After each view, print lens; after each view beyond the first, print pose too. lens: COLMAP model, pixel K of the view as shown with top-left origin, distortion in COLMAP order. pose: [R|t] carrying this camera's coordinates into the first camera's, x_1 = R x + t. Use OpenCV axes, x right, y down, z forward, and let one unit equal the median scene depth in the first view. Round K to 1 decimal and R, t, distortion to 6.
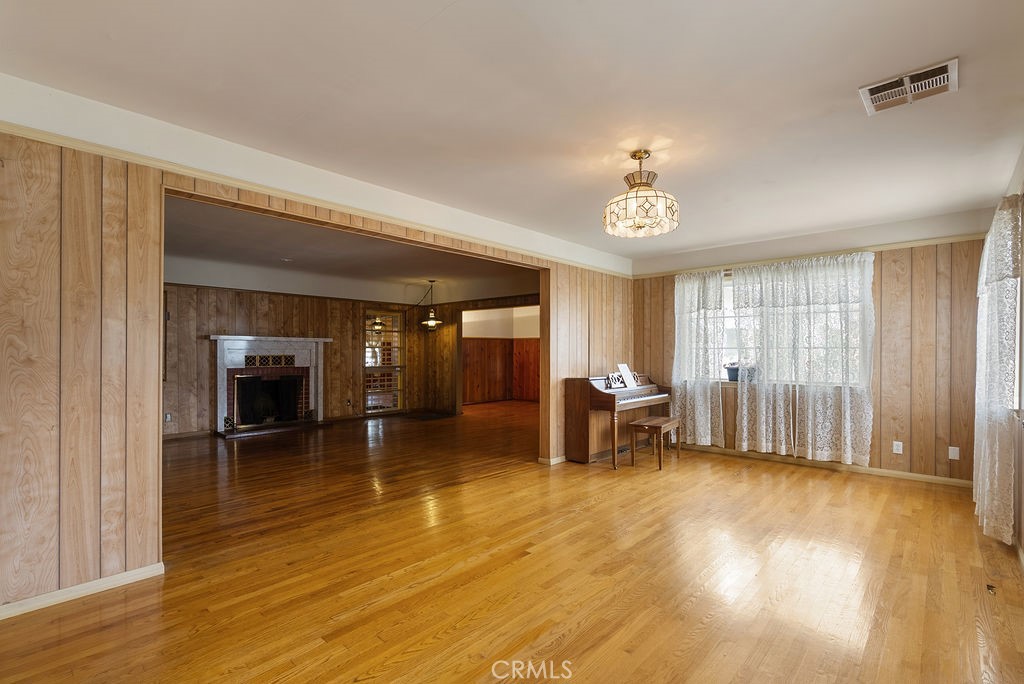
lens RADIAL K [[473.6, 0, 510.5], [0, 473.6, 347.7], [0, 0, 1]] dist [-0.000807, 0.000457]
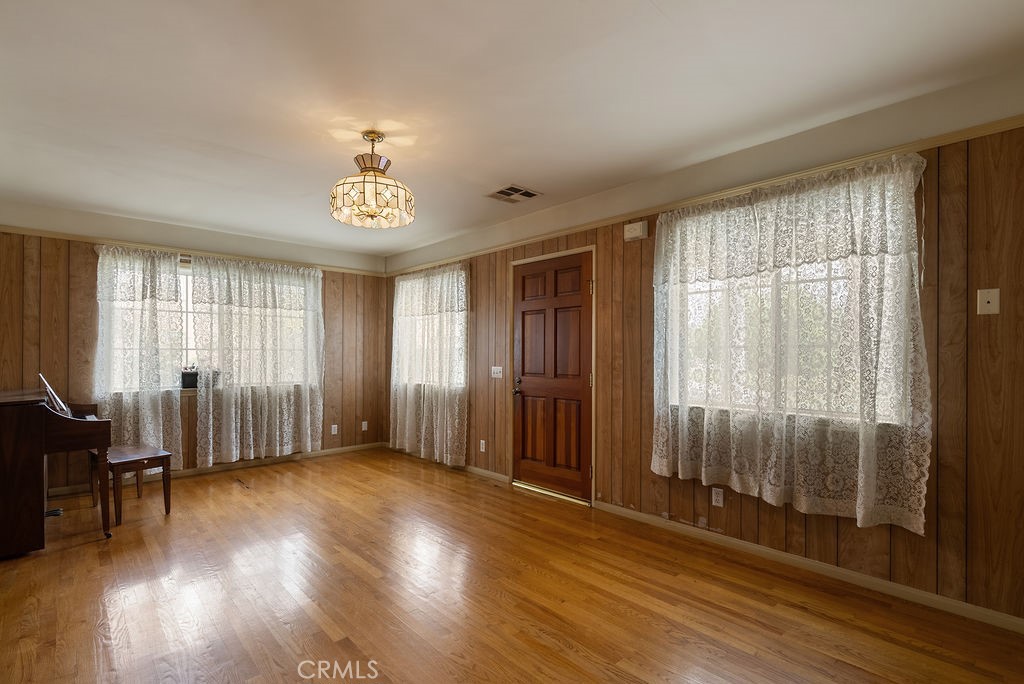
lens RADIAL K [[473.6, 0, 514.0], [0, 473.6, 356.3], [0, 0, 1]] dist [-0.000807, 0.000457]
pose [[0.069748, -0.006947, 0.997540, -0.376425], [-0.010515, 0.999915, 0.007699, 0.001239], [-0.997509, -0.011026, 0.069669, 0.408220]]
